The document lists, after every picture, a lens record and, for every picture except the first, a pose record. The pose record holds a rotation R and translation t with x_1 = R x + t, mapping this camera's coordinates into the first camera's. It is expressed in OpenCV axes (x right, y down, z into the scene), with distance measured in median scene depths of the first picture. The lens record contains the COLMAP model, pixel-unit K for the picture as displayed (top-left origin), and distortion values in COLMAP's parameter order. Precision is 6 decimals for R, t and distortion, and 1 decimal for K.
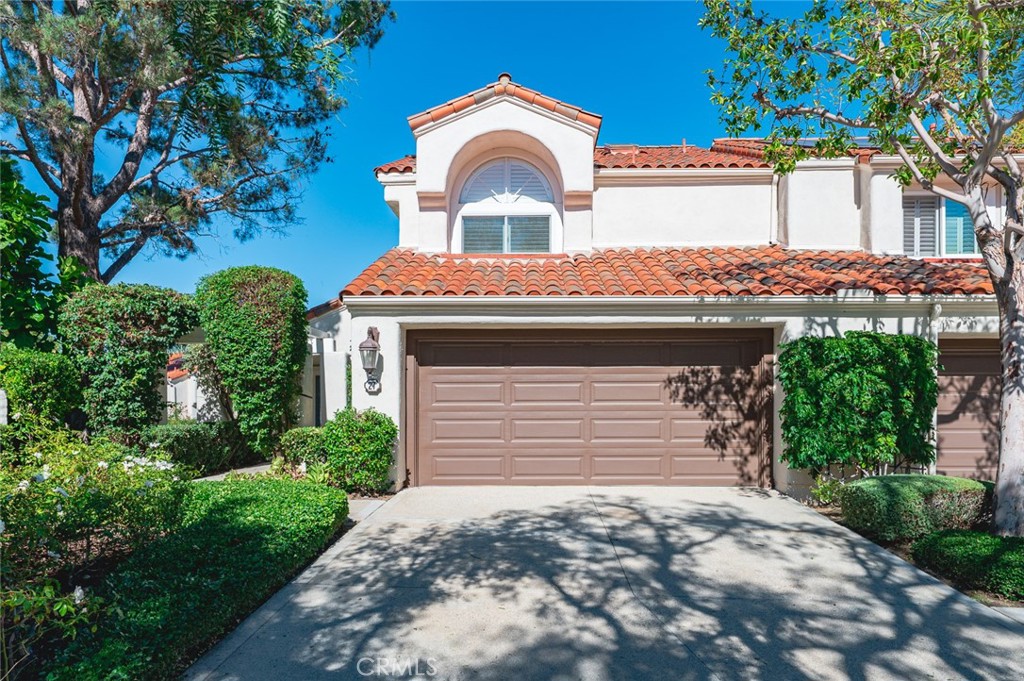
lens RADIAL K [[703.1, 0, 510.5], [0, 703.1, 414.4], [0, 0, 1]] dist [0.011672, -0.001785]
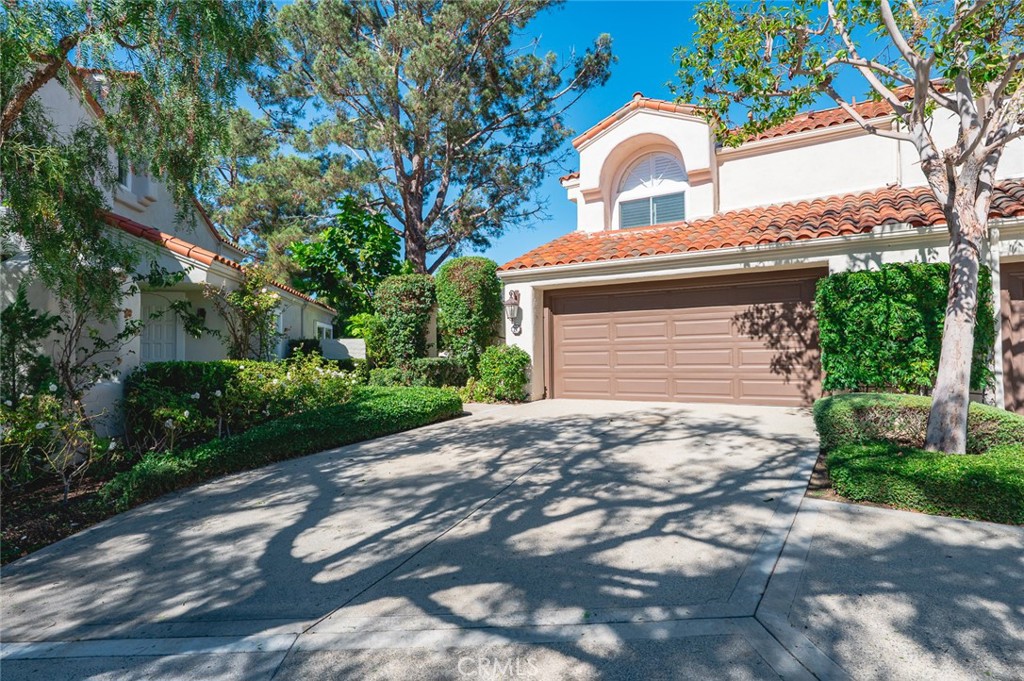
lens RADIAL K [[563.3, 0, 511.8], [0, 563.3, 340.5], [0, 0, 1]] dist [0.004012, 0.002257]
pose [[0.857281, -0.022643, -0.514351, 0.392129], [0.006651, 0.999436, -0.032912, 0.021434], [0.514807, 0.024794, 0.856948, -0.028854]]
